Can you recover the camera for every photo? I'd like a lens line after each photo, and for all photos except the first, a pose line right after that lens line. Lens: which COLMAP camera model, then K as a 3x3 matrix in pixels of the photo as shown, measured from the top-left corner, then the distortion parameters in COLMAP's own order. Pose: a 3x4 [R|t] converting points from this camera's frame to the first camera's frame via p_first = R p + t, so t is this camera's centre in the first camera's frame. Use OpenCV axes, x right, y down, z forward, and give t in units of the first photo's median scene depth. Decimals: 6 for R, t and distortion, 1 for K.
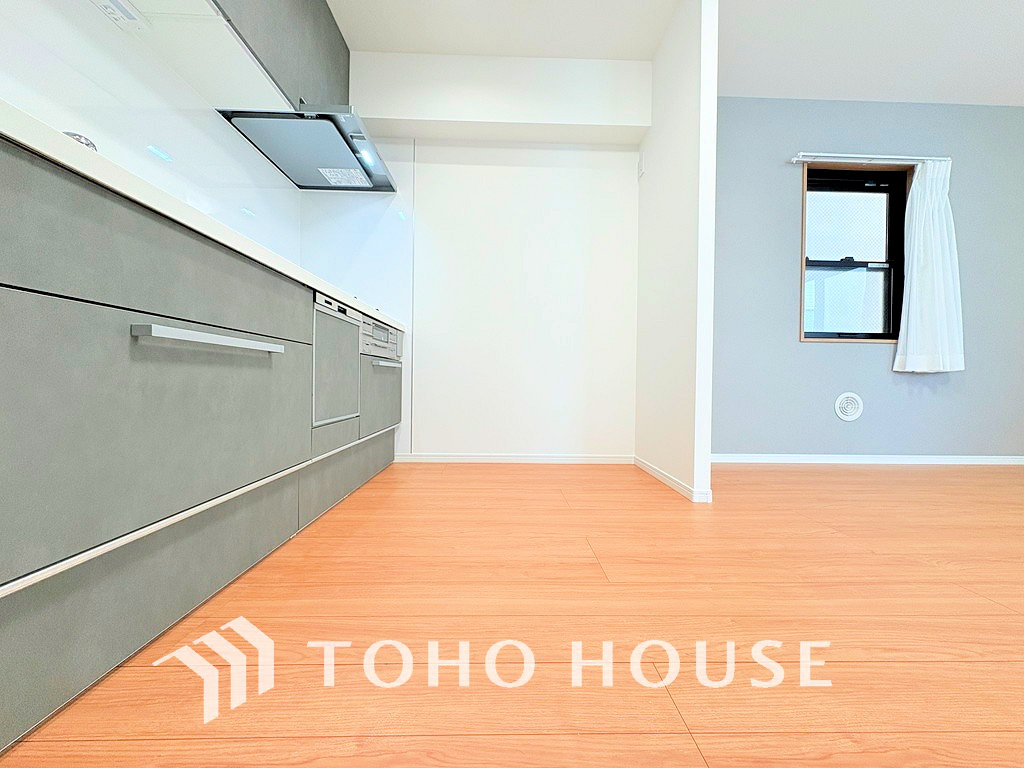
lens RADIAL K [[407.4, 0, 517.8], [0, 407.4, 382.1], [0, 0, 1]] dist [-0.002063, -0.001403]
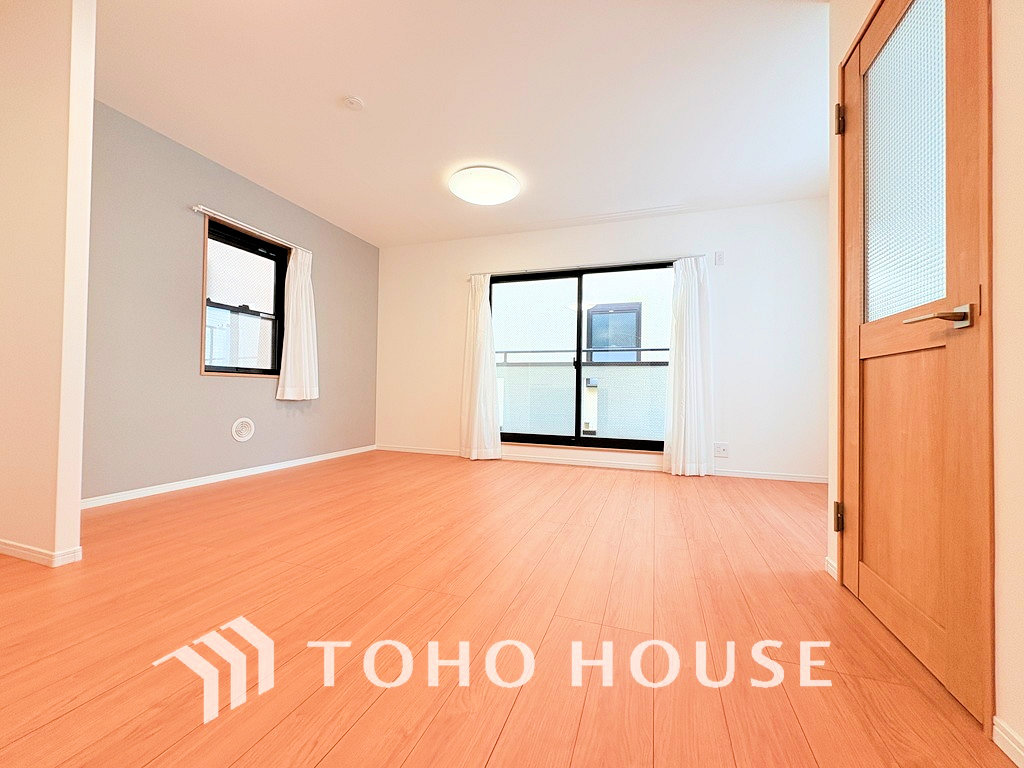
lens RADIAL K [[407.4, 0, 516.7], [0, 407.4, 379.4], [0, 0, 1]] dist [-0.002063, -0.001403]
pose [[0.351475, 0.010831, 0.936134, -0.031749], [0.000464, 0.999931, -0.011743, -0.076273], [-0.936197, 0.004562, 0.351446, -0.187221]]
